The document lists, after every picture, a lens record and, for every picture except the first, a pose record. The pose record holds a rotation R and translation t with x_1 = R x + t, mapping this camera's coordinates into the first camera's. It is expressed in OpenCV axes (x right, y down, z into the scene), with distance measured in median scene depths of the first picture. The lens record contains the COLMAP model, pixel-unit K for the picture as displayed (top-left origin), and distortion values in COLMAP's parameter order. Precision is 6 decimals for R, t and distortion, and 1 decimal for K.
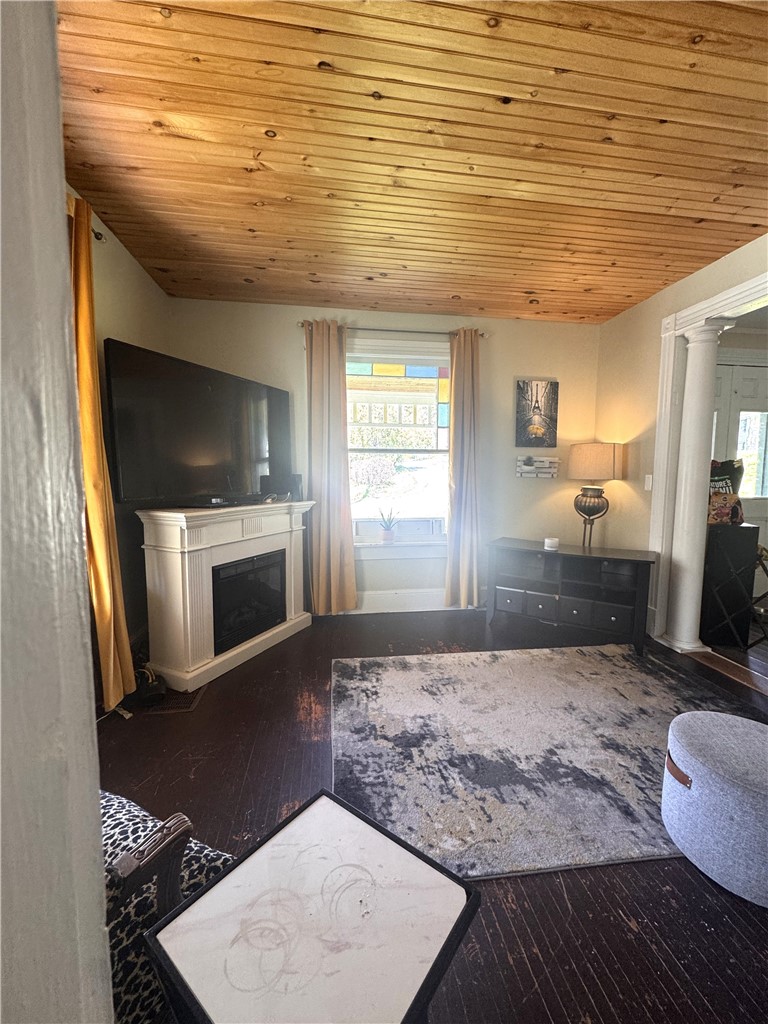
lens RADIAL K [[410.5, 0, 388.0], [0, 410.5, 507.6], [0, 0, 1]] dist [-0.000066, -0.000005]
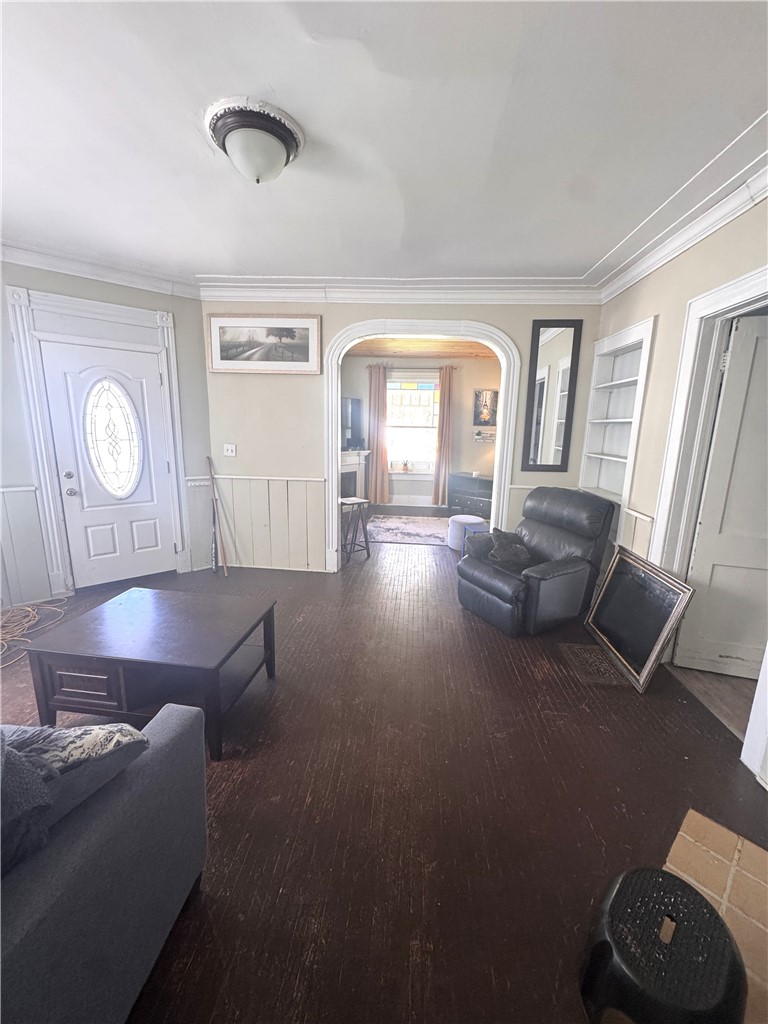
lens RADIAL K [[410.5, 0, 387.5], [0, 410.5, 512.0], [0, 0, 1]] dist [-0.000066, -0.000005]
pose [[0.978581, 0.061472, -0.196468, 0.332302], [-0.036211, 0.990896, 0.129671, 0.020207], [0.202650, -0.119779, 0.971898, -1.057838]]
